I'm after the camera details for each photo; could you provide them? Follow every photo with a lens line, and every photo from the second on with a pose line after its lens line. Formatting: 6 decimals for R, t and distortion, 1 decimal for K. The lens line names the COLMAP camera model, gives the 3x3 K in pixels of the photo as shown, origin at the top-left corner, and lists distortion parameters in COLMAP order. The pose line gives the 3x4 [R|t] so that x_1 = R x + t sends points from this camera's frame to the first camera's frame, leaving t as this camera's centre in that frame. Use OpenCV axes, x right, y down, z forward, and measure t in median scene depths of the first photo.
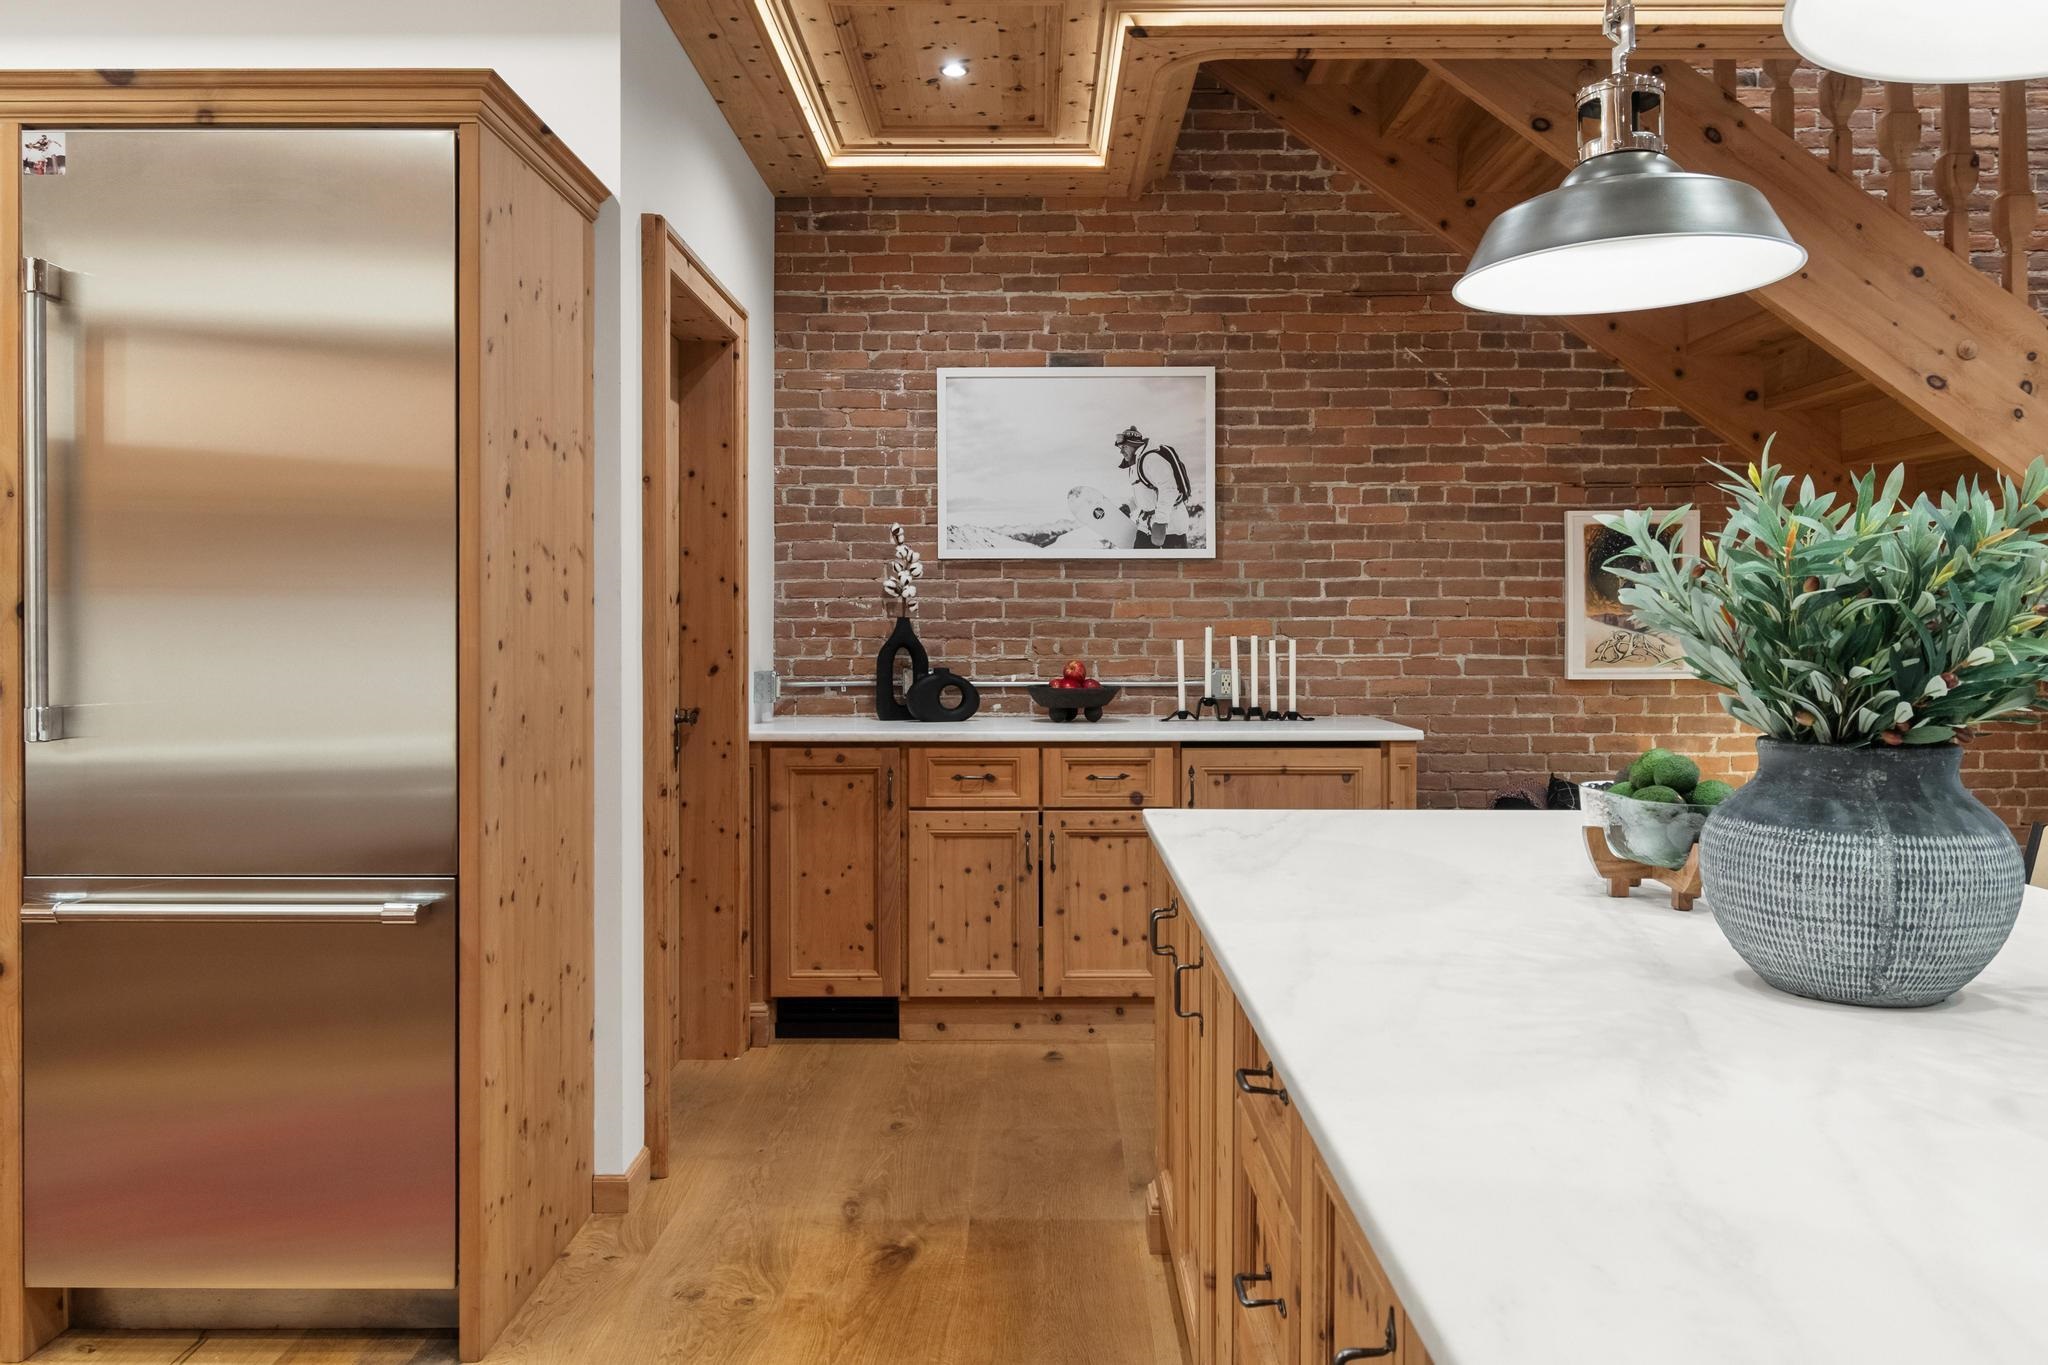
lens RADIAL K [[1421.1, 0, 1006.2], [0, 1421.1, 646.7], [0, 0, 1]] dist [0.010742, -0.008623]
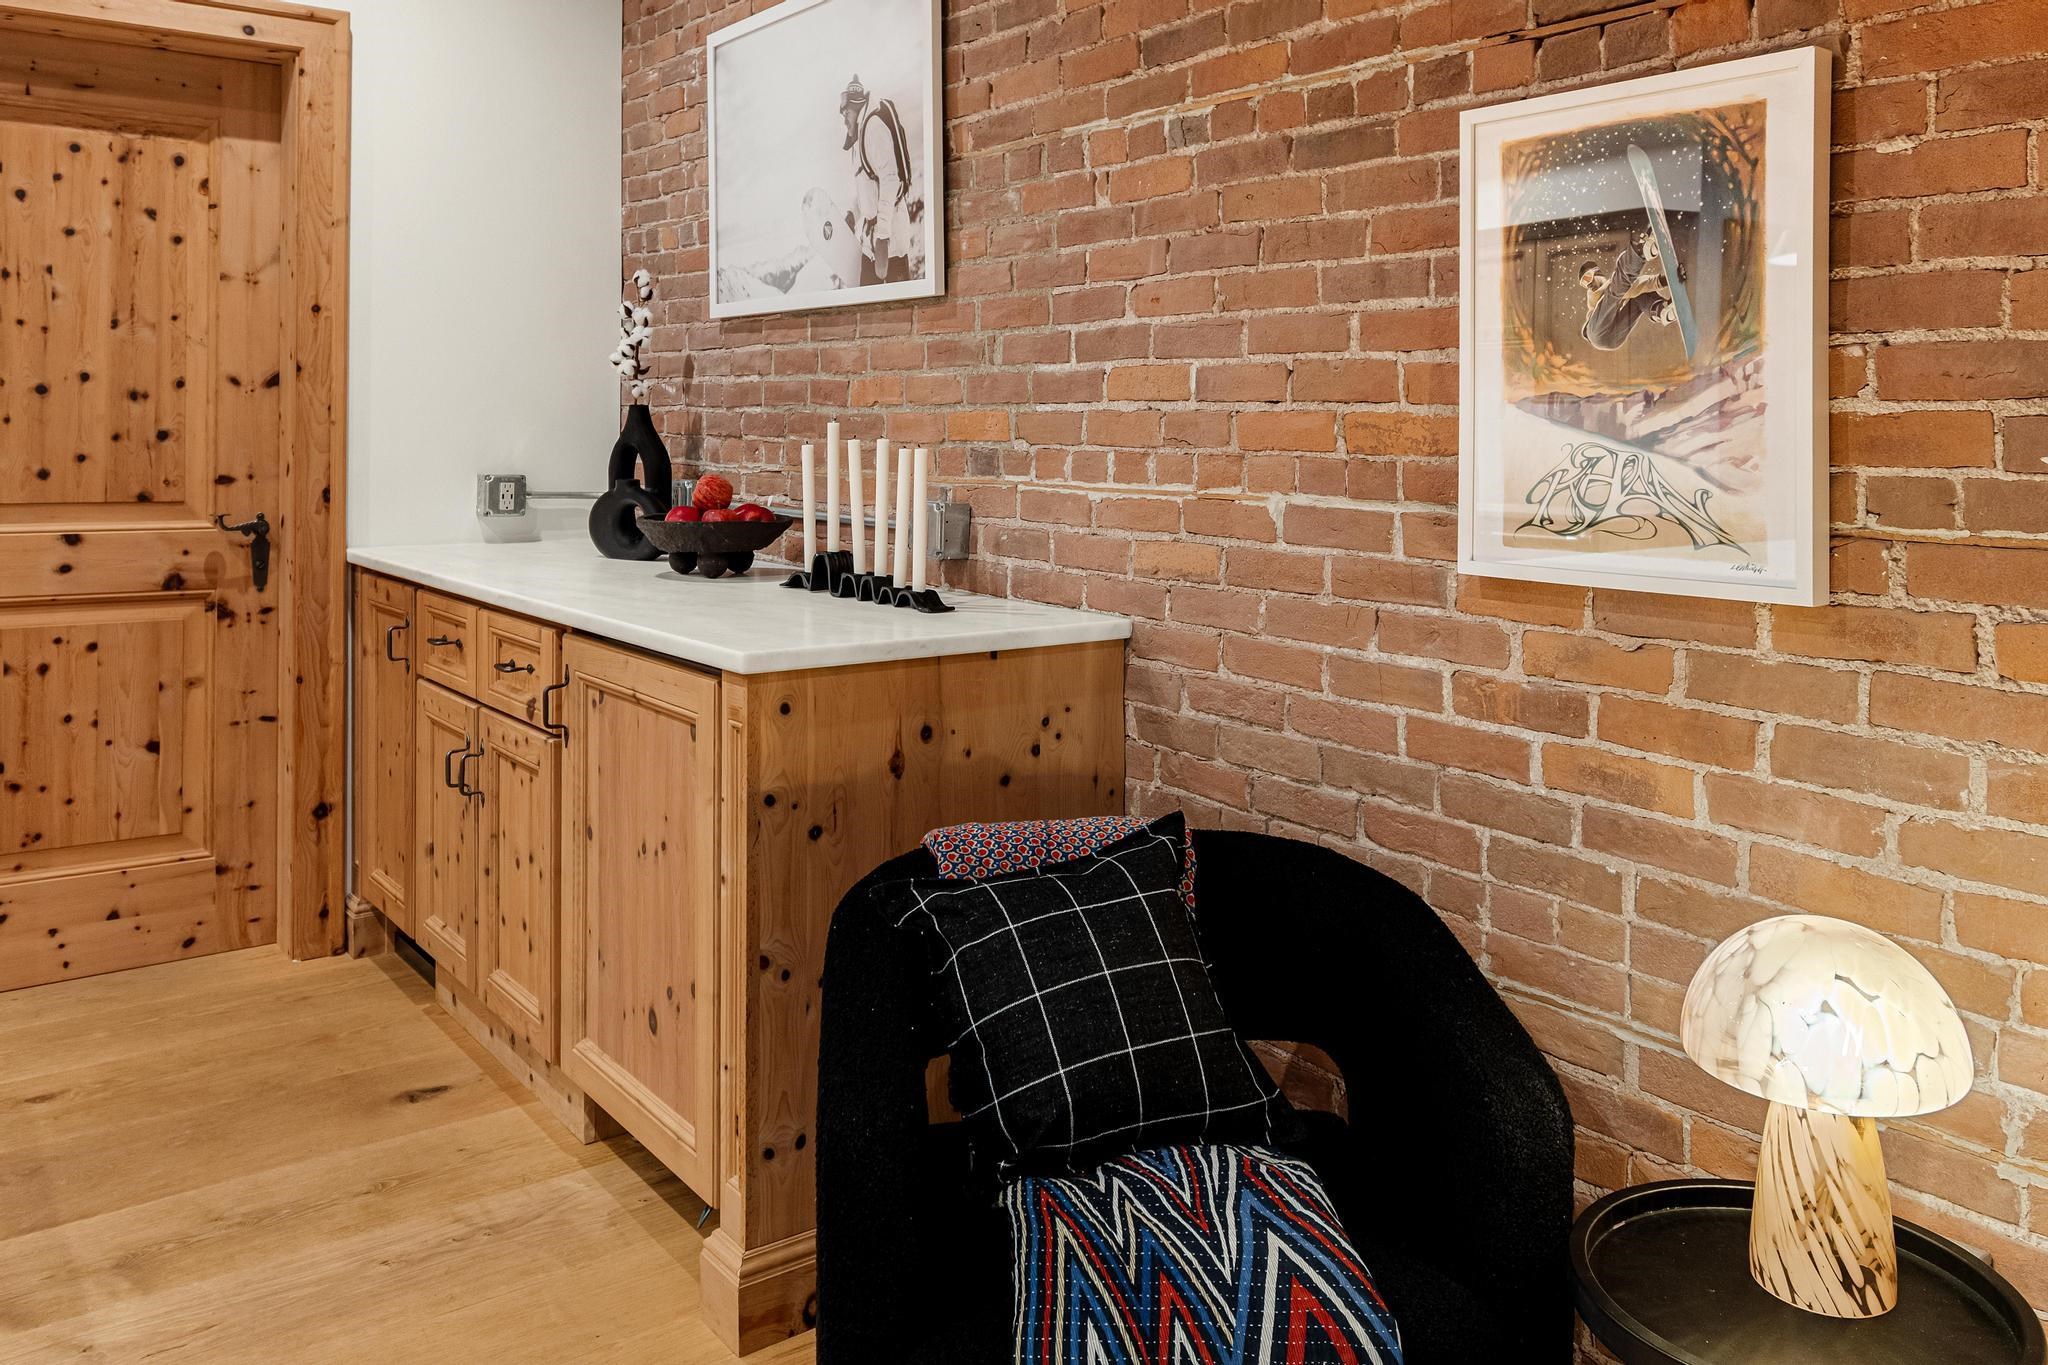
lens RADIAL K [[1540.8, 0, 1076.6], [0, 1540.8, 453.9], [0, 0, 1]] dist [-0.008662, -0.000881]
pose [[0.638502, 0.023211, -0.769270, 0.630239], [-0.020872, 0.999700, 0.012840, -0.010750], [0.769337, 0.007858, 0.638795, 0.666484]]
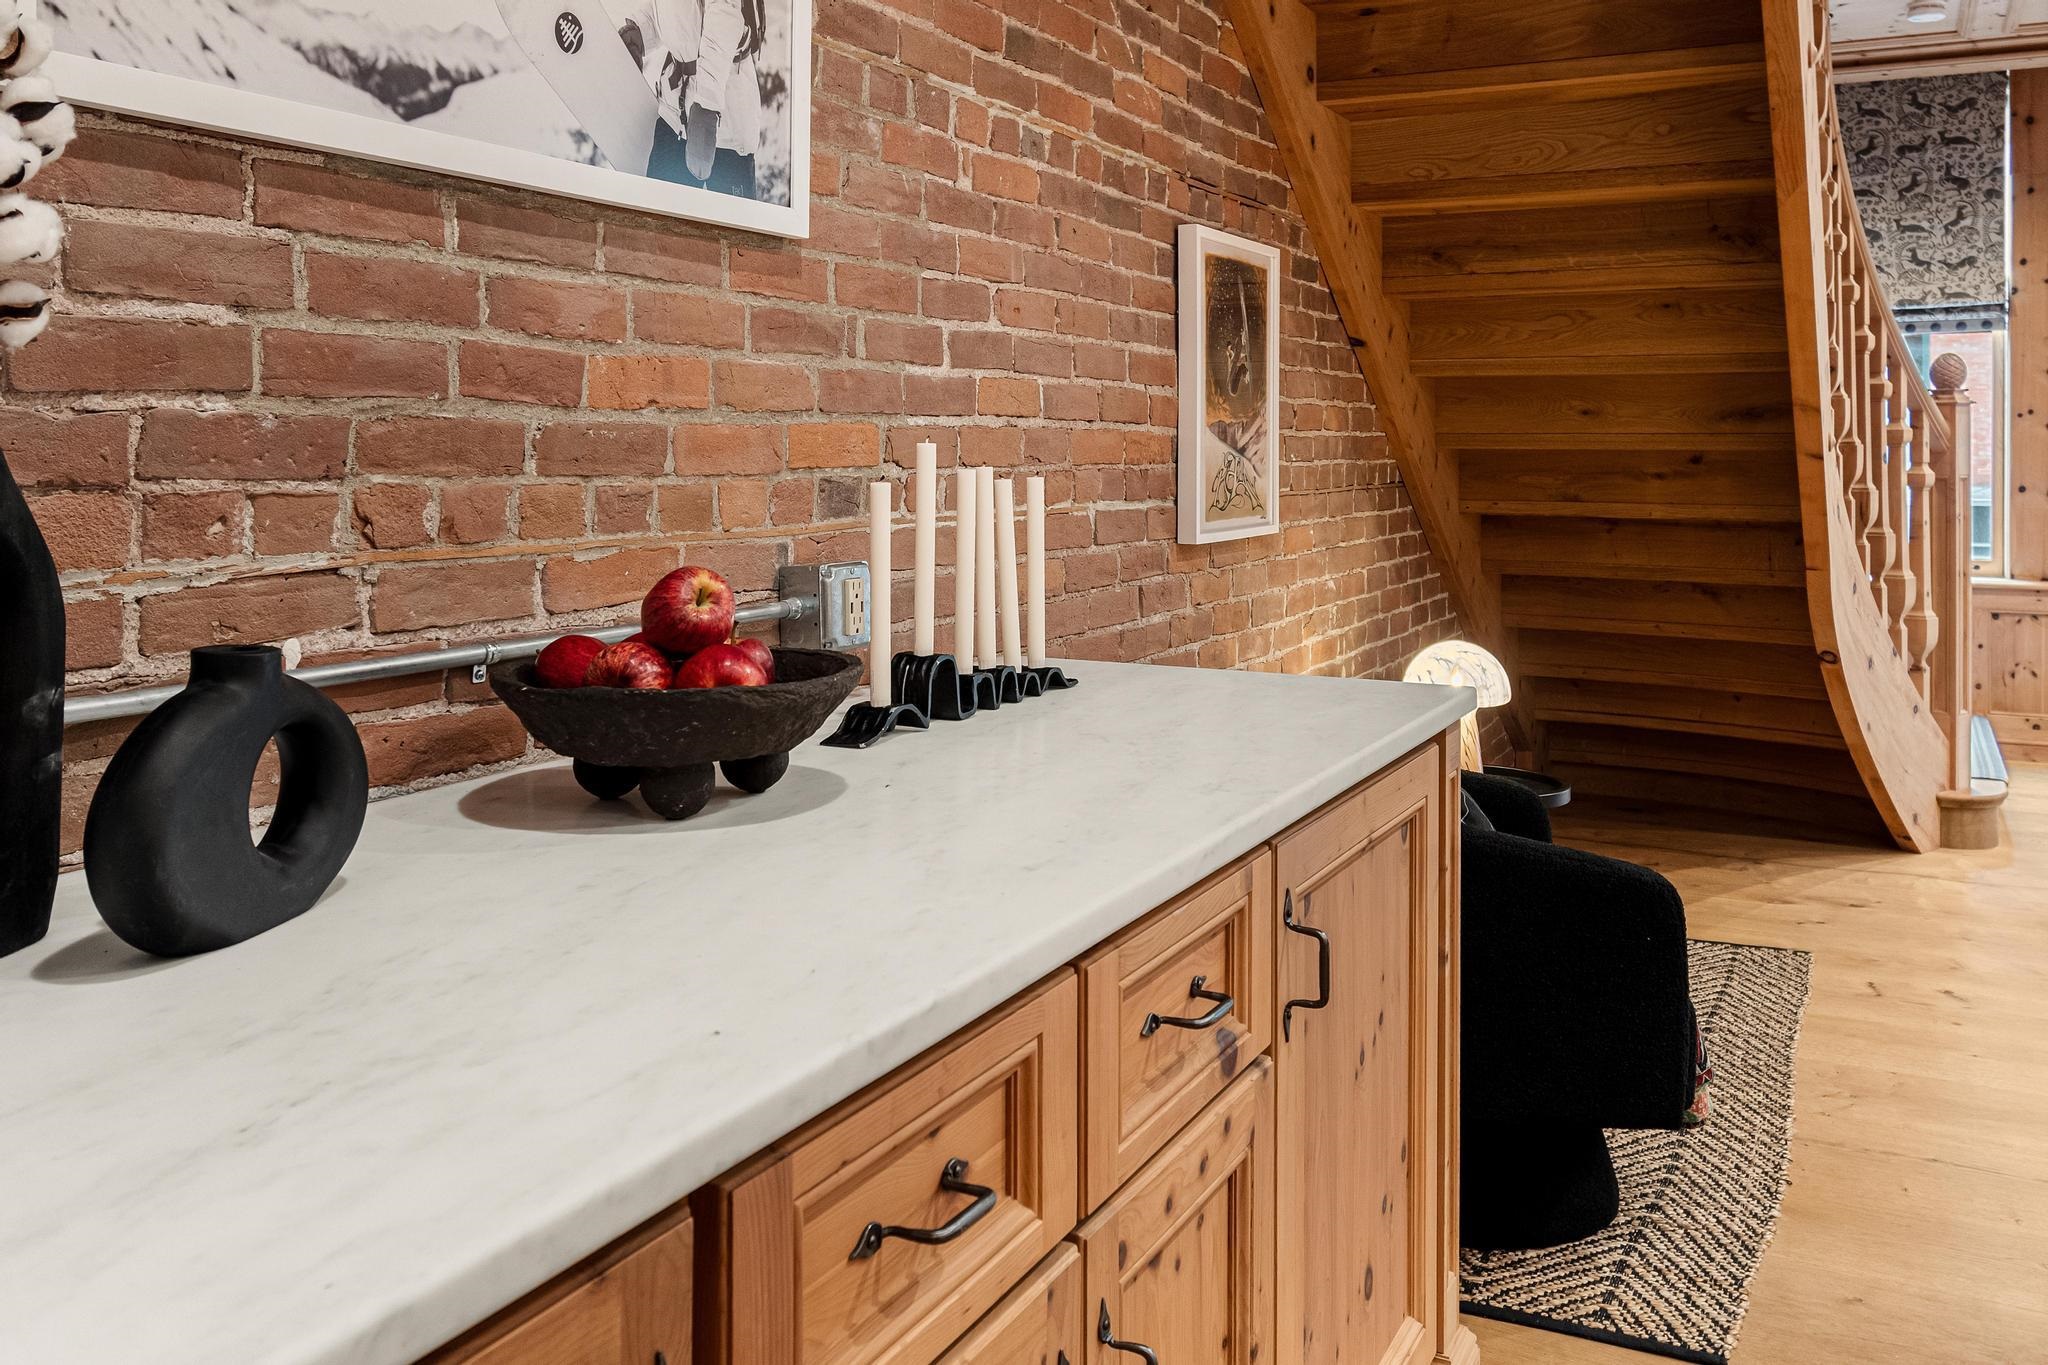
lens RADIAL K [[1718.1, 0, 1057.5], [0, 1718.1, 450.8], [0, 0, 1]] dist [-0.006782, -0.012847]
pose [[0.429505, 0.000678, 0.903064, -0.198175], [0.007276, 0.999965, -0.004211, -0.009428], [-0.903035, 0.008379, 0.429485, 0.767155]]
